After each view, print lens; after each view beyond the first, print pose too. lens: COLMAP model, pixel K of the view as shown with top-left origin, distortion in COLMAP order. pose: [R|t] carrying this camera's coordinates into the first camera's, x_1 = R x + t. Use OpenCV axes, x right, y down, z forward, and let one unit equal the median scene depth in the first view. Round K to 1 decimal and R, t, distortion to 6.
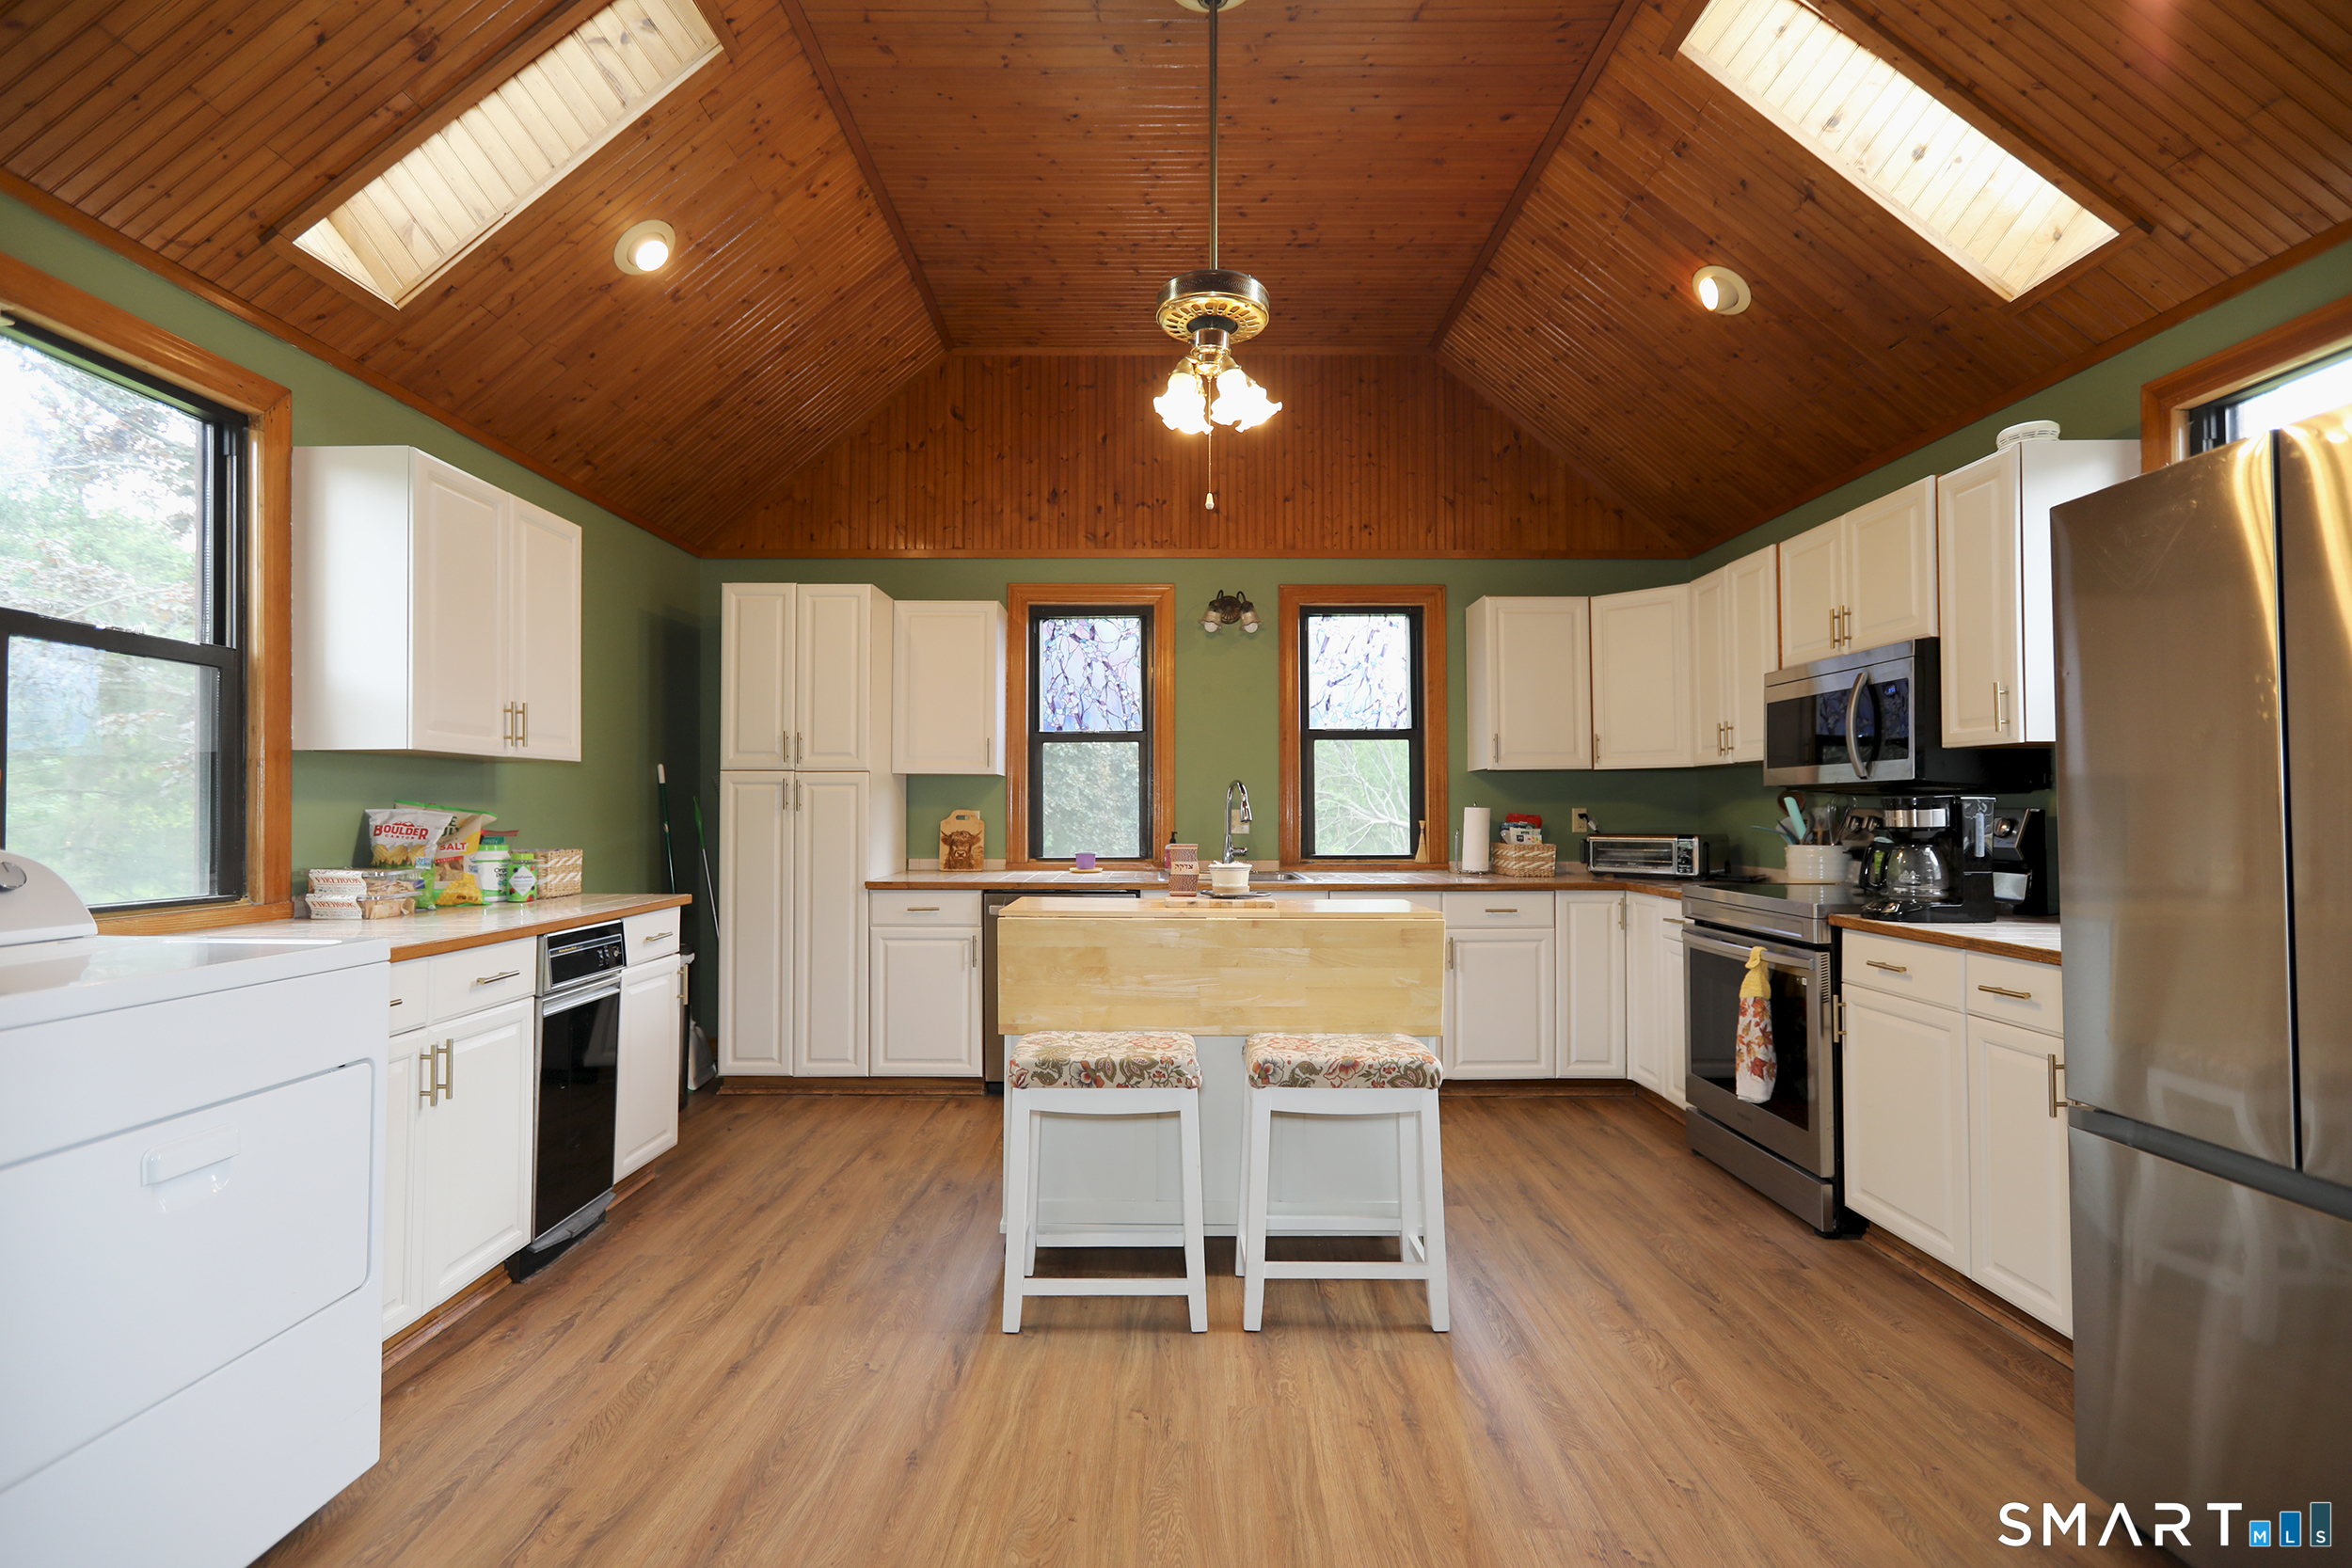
lens RADIAL K [[1081.4, 0, 1176.0], [0, 1081.4, 784.0], [0, 0, 1]] dist [0.000612, 0.000195]
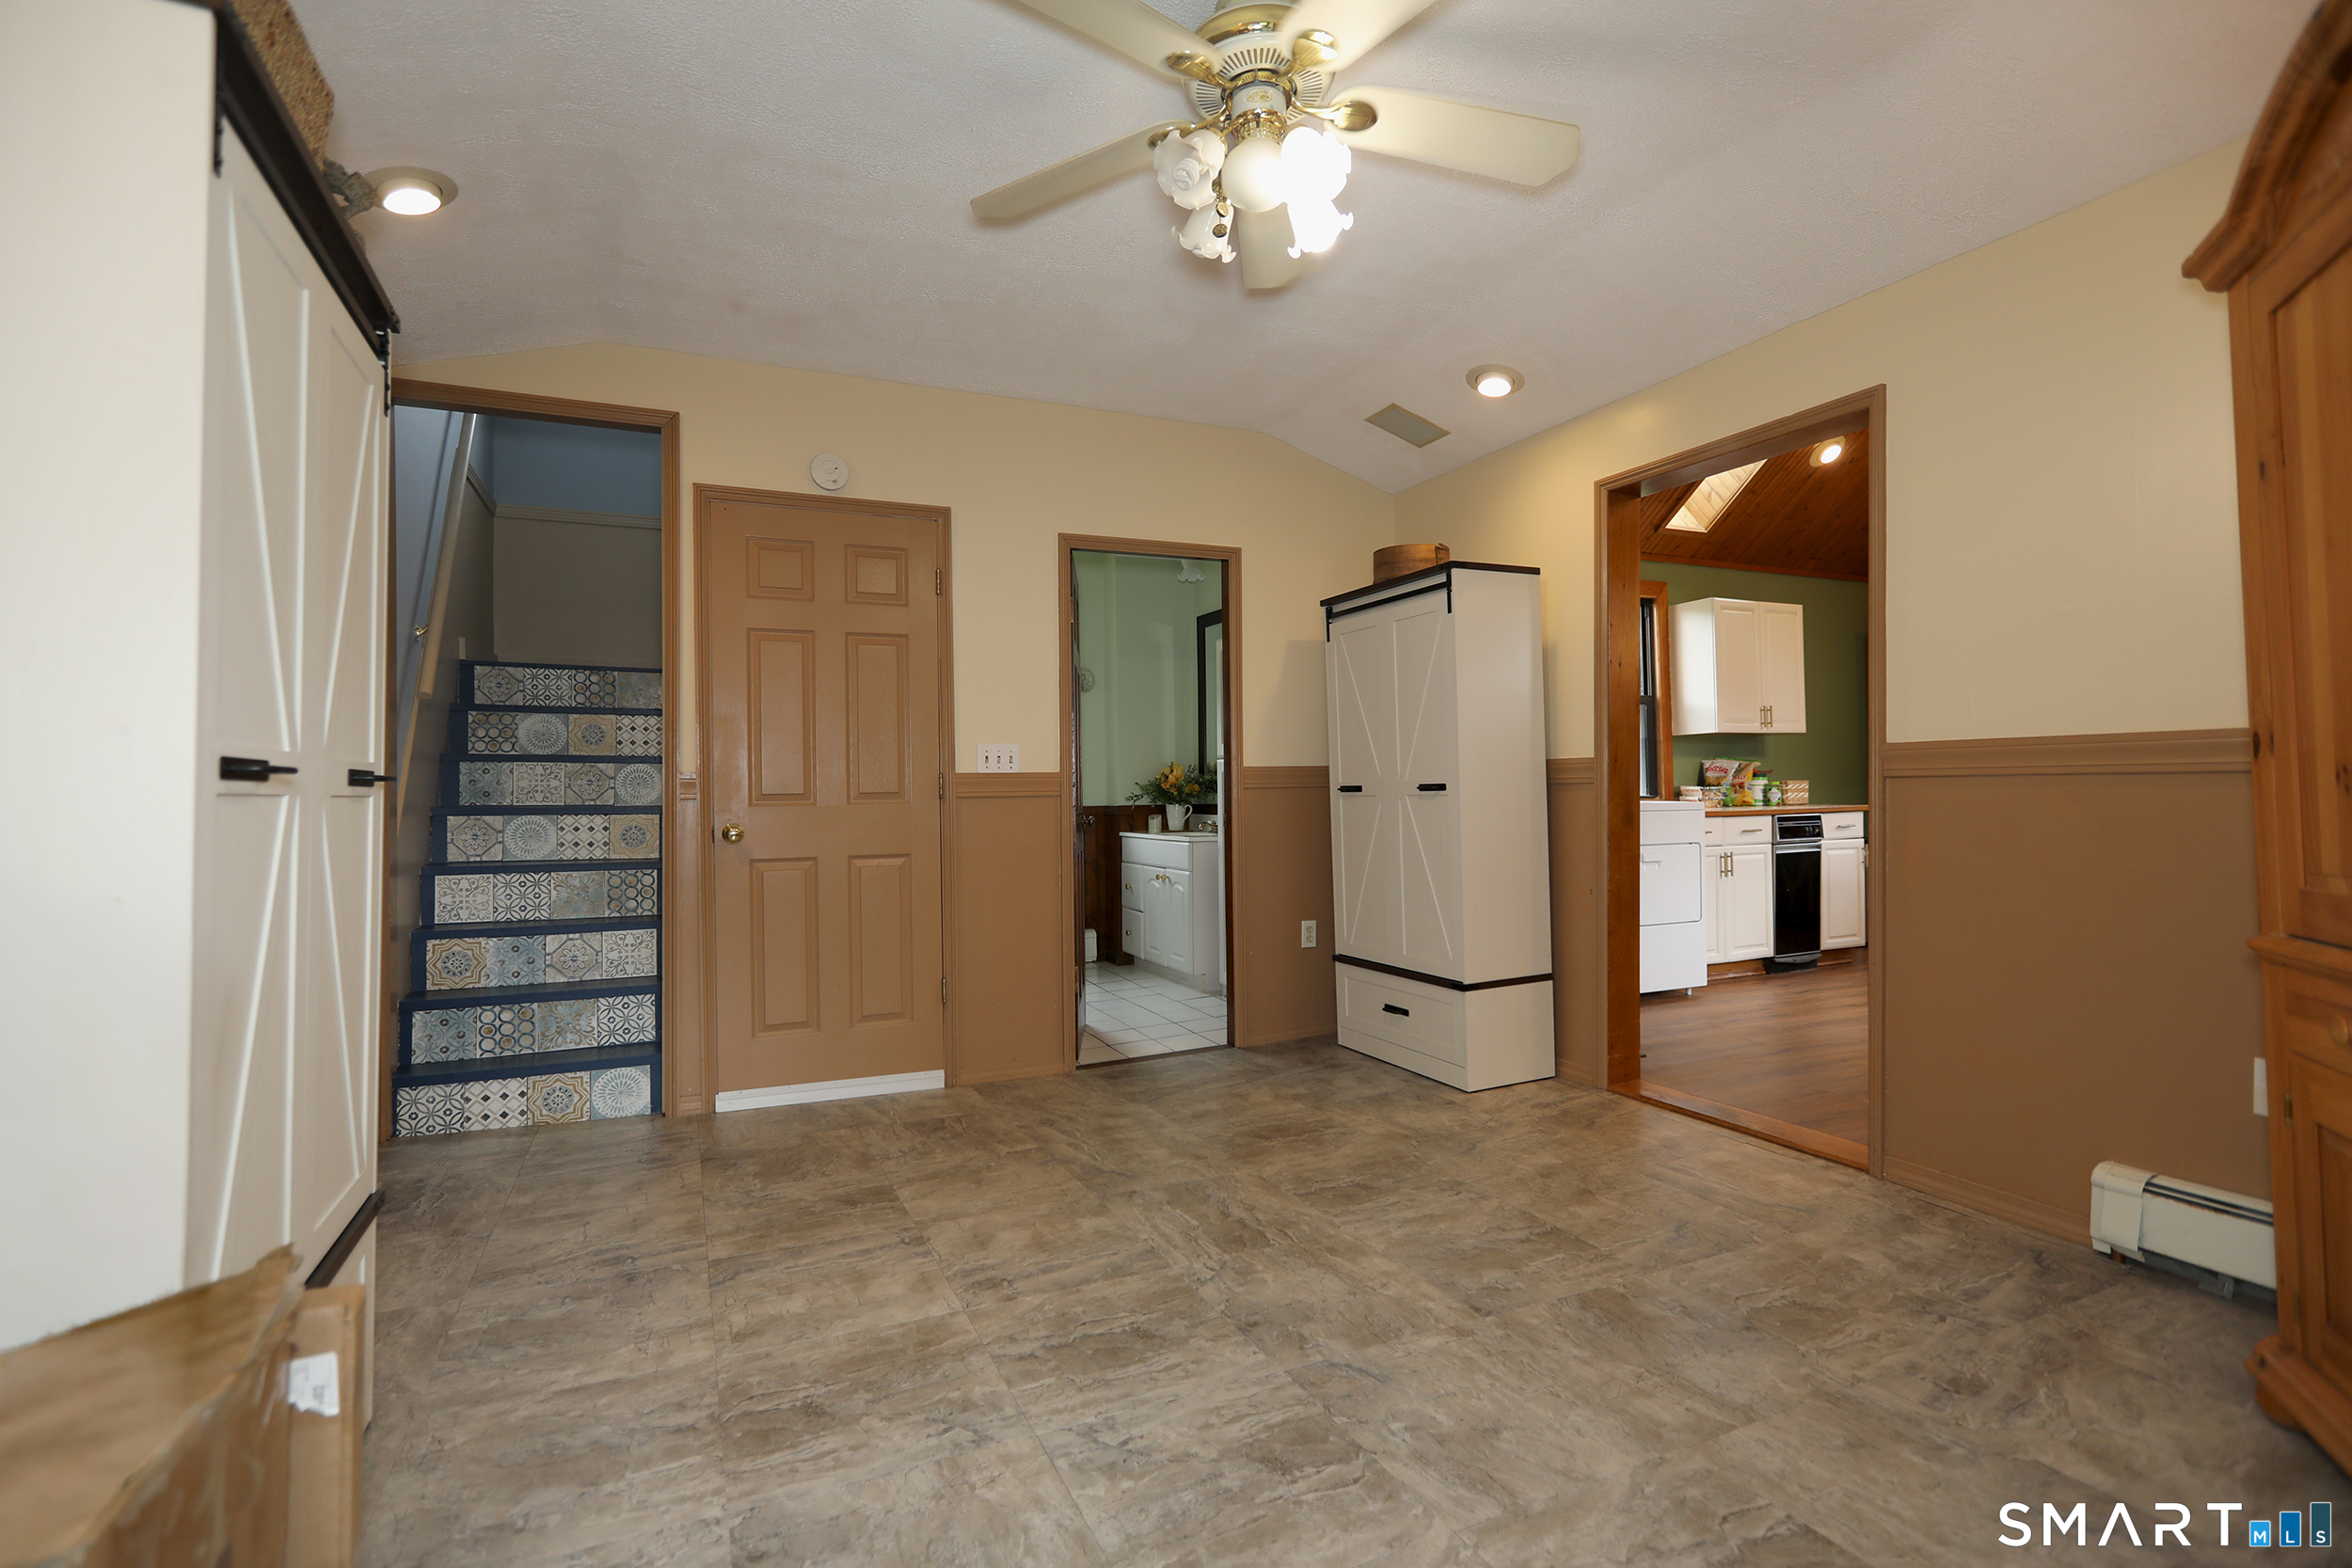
lens RADIAL K [[1081.4, 0, 1176.0], [0, 1081.4, 784.0], [0, 0, 1]] dist [0.000612, 0.000195]
pose [[0.435930, -0.010715, -0.899917, 0.757764], [0.036440, 0.999319, 0.005753, 0.019291], [0.899242, -0.035301, 0.436024, -0.915439]]
